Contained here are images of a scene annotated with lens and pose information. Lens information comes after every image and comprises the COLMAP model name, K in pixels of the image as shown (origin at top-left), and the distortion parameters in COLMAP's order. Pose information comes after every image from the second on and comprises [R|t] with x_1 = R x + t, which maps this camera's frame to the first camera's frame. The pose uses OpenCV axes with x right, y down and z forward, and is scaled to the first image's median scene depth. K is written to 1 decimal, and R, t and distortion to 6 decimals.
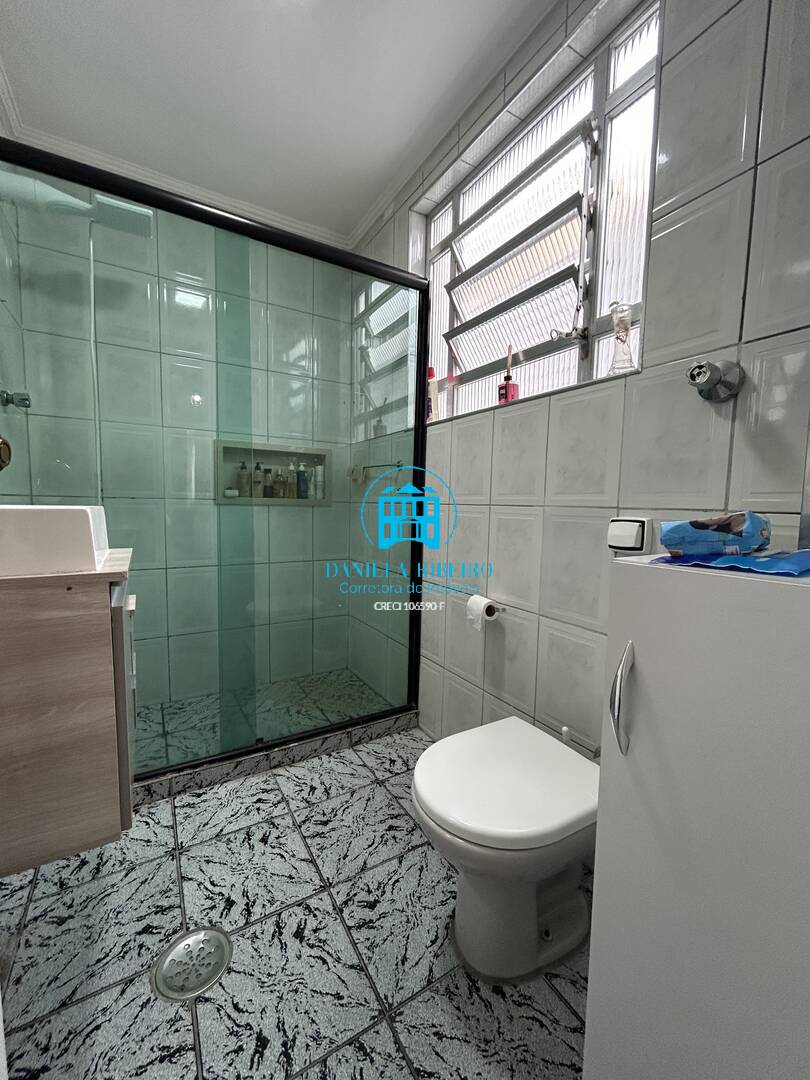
lens RADIAL K [[444.2, 0, 405.0], [0, 444.2, 540.0], [0, 0, 1]] dist [-0.000712, 0.003017]
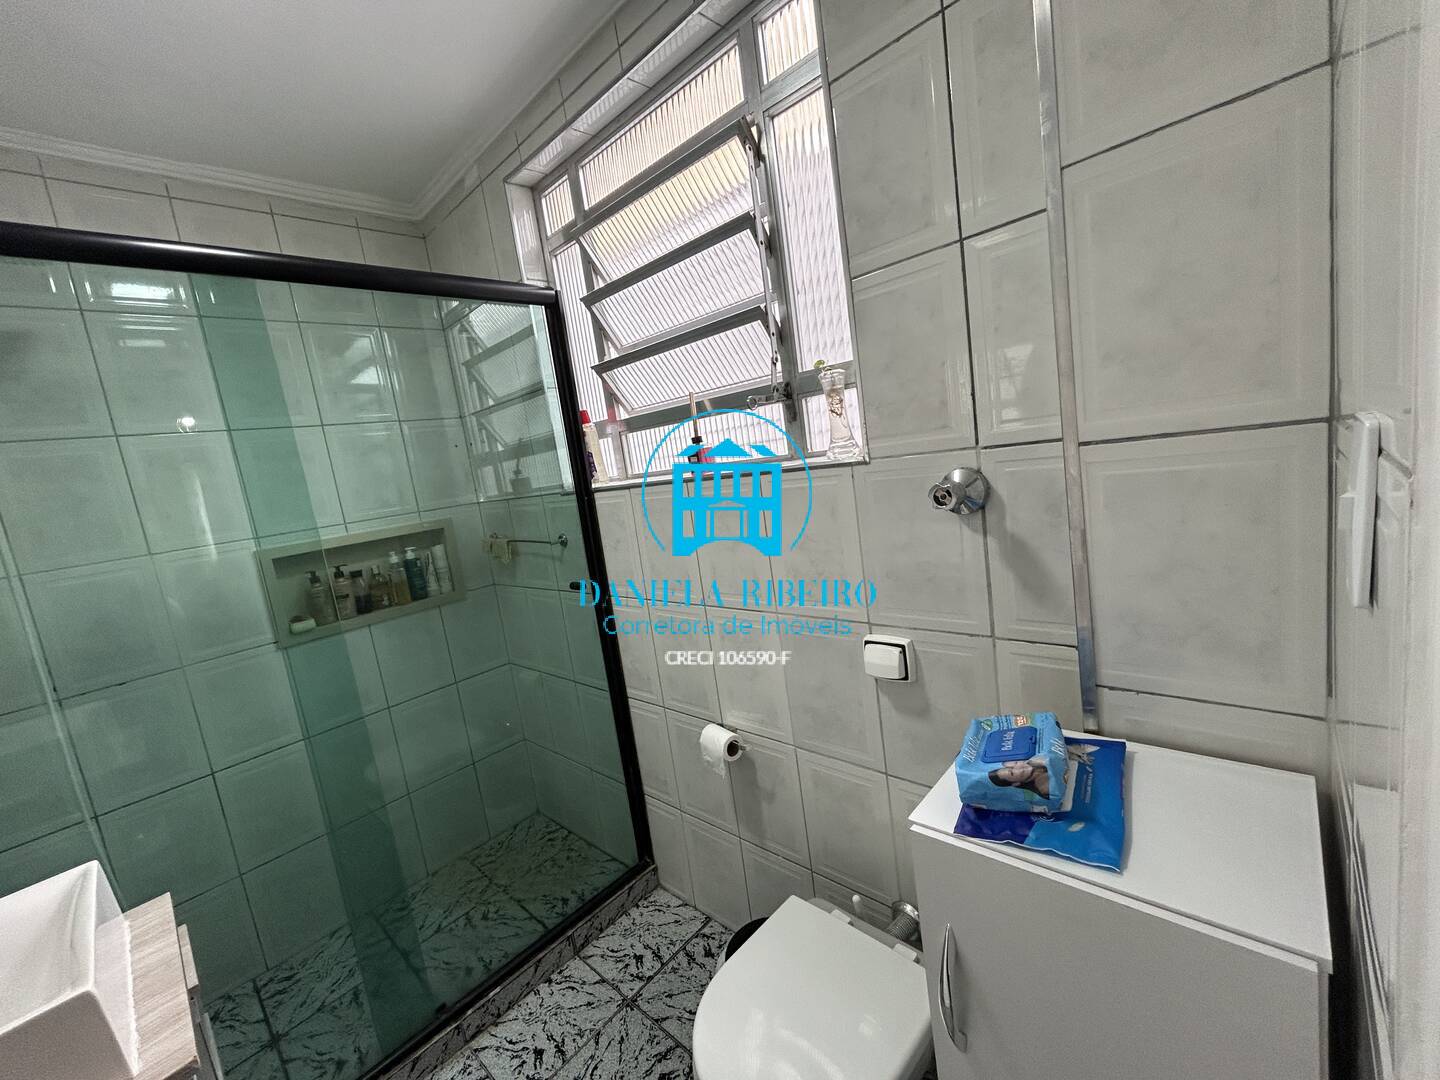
lens RADIAL K [[592.3, 0, 722.7], [0, 592.3, 535.3], [0, 0, 1]] dist [-0.000712, 0.003017]
pose [[0.947765, -0.192851, 0.254067, -0.009926], [0.183140, 0.981157, 0.061571, -0.217793], [-0.261154, -0.011825, 0.965225, 0.021347]]
